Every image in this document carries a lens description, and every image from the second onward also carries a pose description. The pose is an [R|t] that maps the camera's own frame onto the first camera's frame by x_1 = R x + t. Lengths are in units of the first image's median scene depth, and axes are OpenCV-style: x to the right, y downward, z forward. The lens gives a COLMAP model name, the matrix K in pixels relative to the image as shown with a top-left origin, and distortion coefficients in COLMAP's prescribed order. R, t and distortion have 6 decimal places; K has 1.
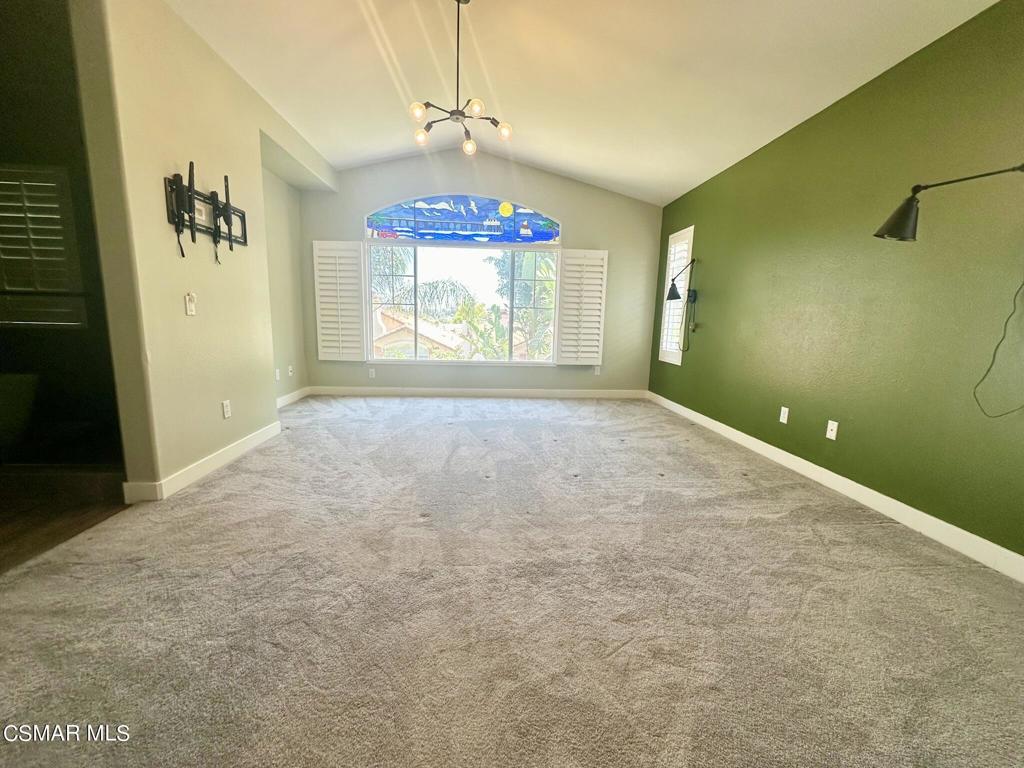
lens RADIAL K [[408.9, 0, 511.6], [0, 408.9, 383.5], [0, 0, 1]] dist [-0.003406, 0.000699]
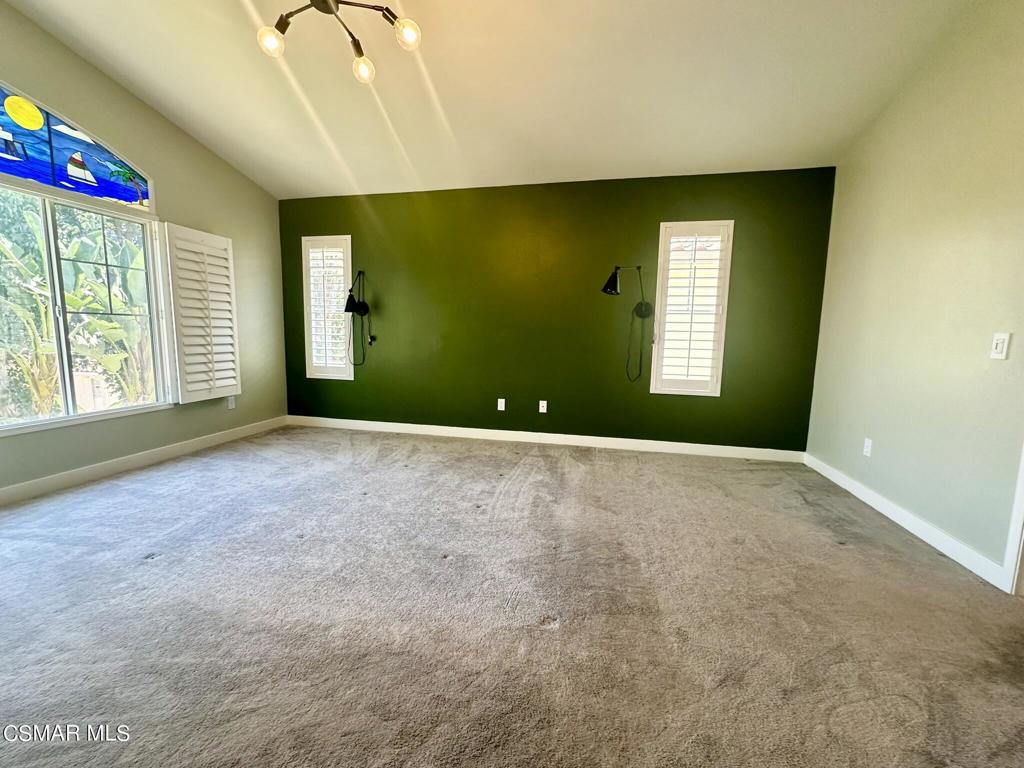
lens RADIAL K [[411.7, 0, 511.5], [0, 411.7, 383.9], [0, 0, 1]] dist [-0.000151, -0.000383]
pose [[0.285506, -0.135158, 0.948799, -0.358899], [0.141418, 0.985110, 0.097776, -0.070259], [-0.947886, 0.106262, 0.300368, 0.329070]]
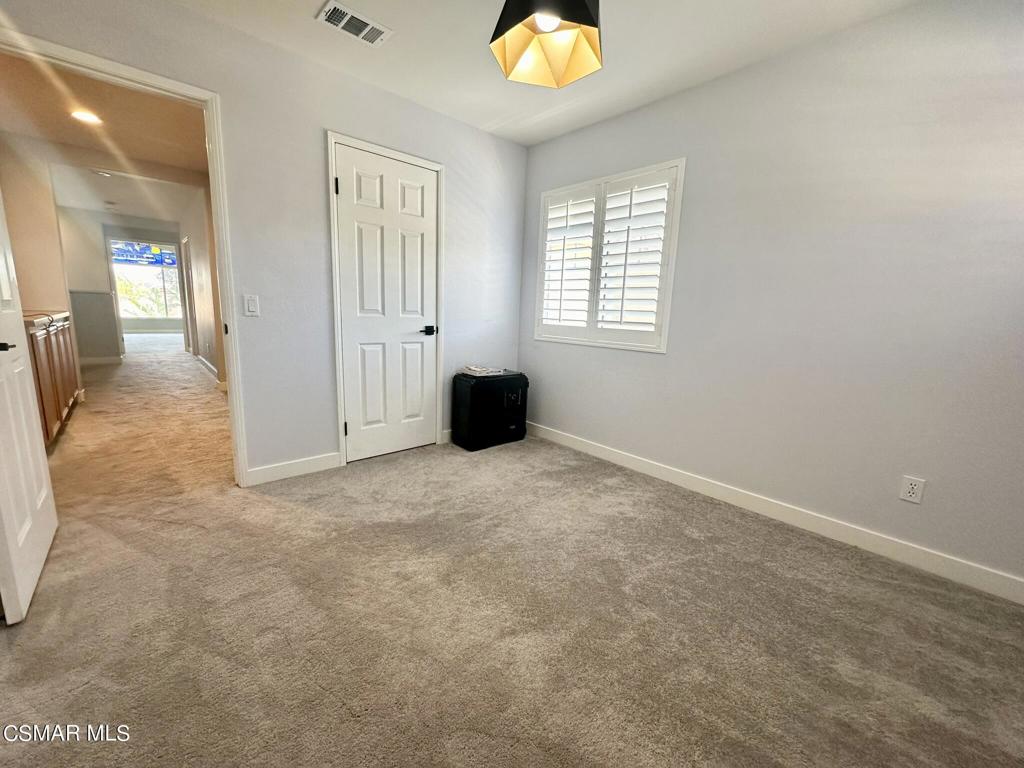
lens RADIAL K [[408.9, 0, 514.4], [0, 408.9, 380.9], [0, 0, 1]] dist [-0.003406, 0.000699]
pose [[0.773595, -0.104448, 0.625014, 0.036470], [0.083549, 0.994524, 0.062787, 0.331887], [-0.628149, 0.003647, 0.778085, -2.064319]]
